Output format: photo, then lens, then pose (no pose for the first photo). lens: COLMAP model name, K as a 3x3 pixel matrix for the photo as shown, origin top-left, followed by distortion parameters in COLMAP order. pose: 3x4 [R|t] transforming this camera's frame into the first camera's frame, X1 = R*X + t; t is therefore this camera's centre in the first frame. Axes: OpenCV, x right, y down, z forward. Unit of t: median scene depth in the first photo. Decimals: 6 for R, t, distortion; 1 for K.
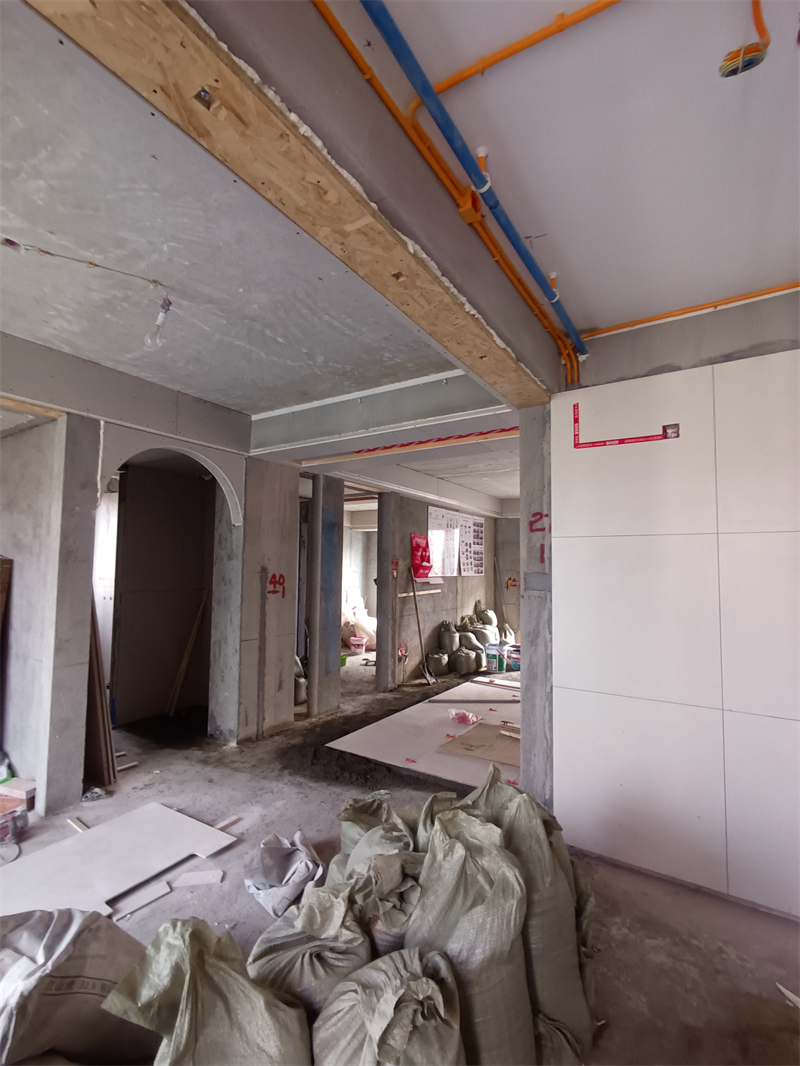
lens RADIAL K [[489.9, 0, 396.9], [0, 489.9, 536.3], [0, 0, 1]] dist [-0.006026, 0.002789]
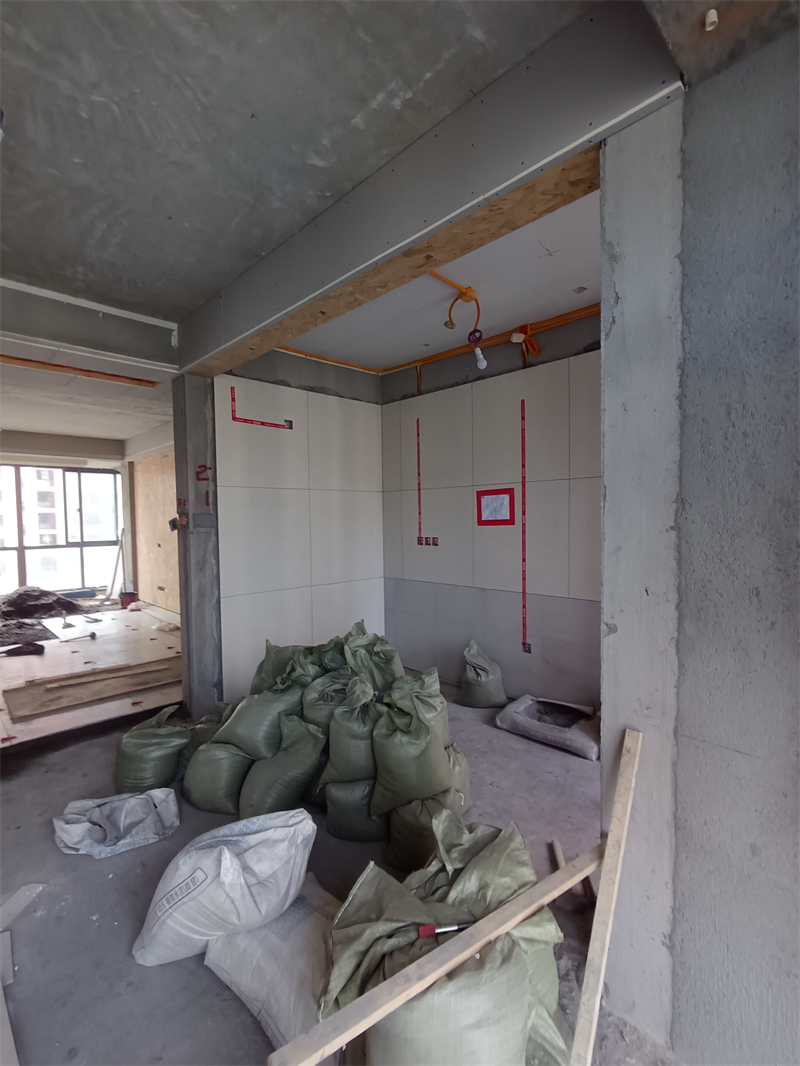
lens RADIAL K [[489.9, 0, 403.4], [0, 489.9, 539.6], [0, 0, 1]] dist [-0.006026, 0.002789]
pose [[0.224816, -0.059530, 0.972581, -0.588082], [-0.047421, 0.996281, 0.071942, 0.018634], [-0.973247, -0.062294, 0.221157, 0.154023]]
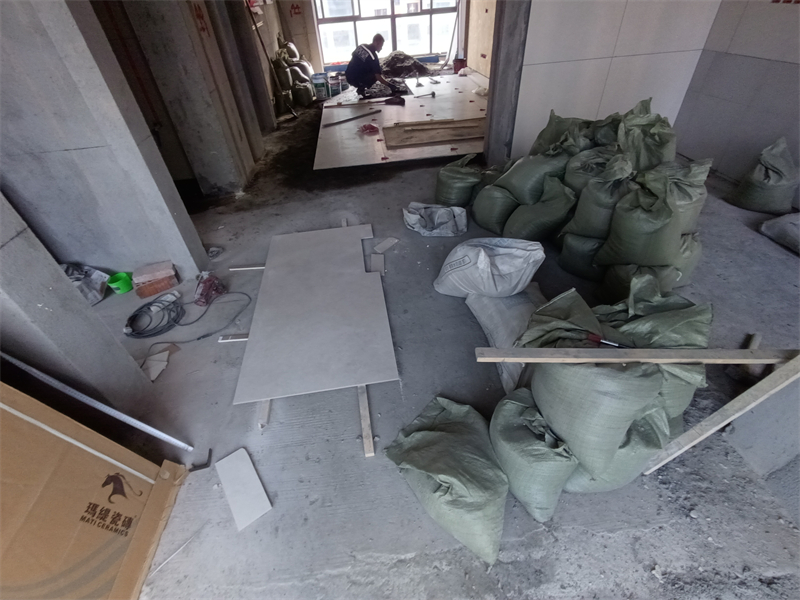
lens RADIAL K [[367.7, 0, 398.2], [0, 367.7, 304.4], [0, 0, 1]] dist [-0.006026, 0.002789]
pose [[0.772537, -0.454909, 0.442995, -0.575021], [0.028719, 0.721981, 0.691316, 0.025818], [-0.634320, -0.521345, 0.570822, 0.135293]]
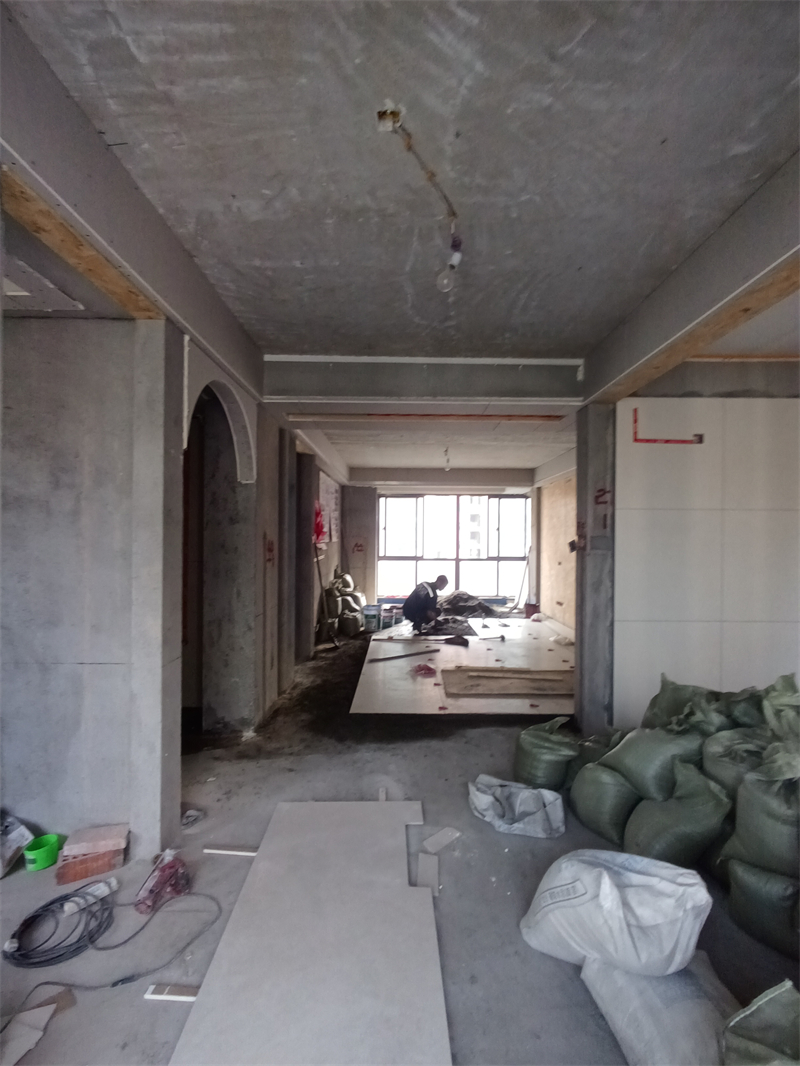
lens RADIAL K [[489.9, 0, 407.3], [0, 489.9, 536.5], [0, 0, 1]] dist [-0.006026, 0.002789]
pose [[0.838139, -0.004237, 0.545441, -0.600489], [-0.032941, 0.997752, 0.058368, 0.012245], [-0.544462, -0.066888, 0.836114, 0.141788]]
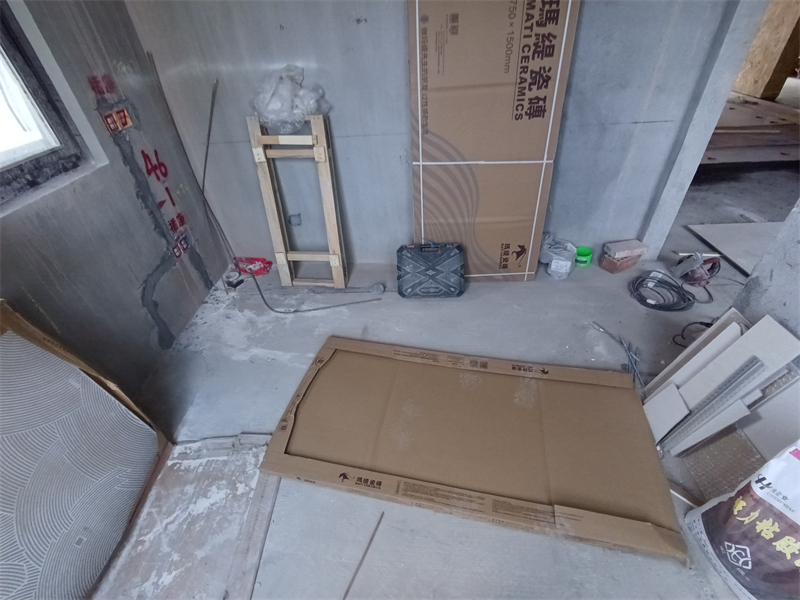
lens RADIAL K [[367.7, 0, 396.6], [0, 367.7, 305.8], [0, 0, 1]] dist [-0.006026, 0.002789]
pose [[0.864646, -0.359083, 0.351350, -1.183479], [0.034593, 0.740263, 0.671427, 0.037799], [-0.501190, -0.568392, 0.652487, 0.503399]]
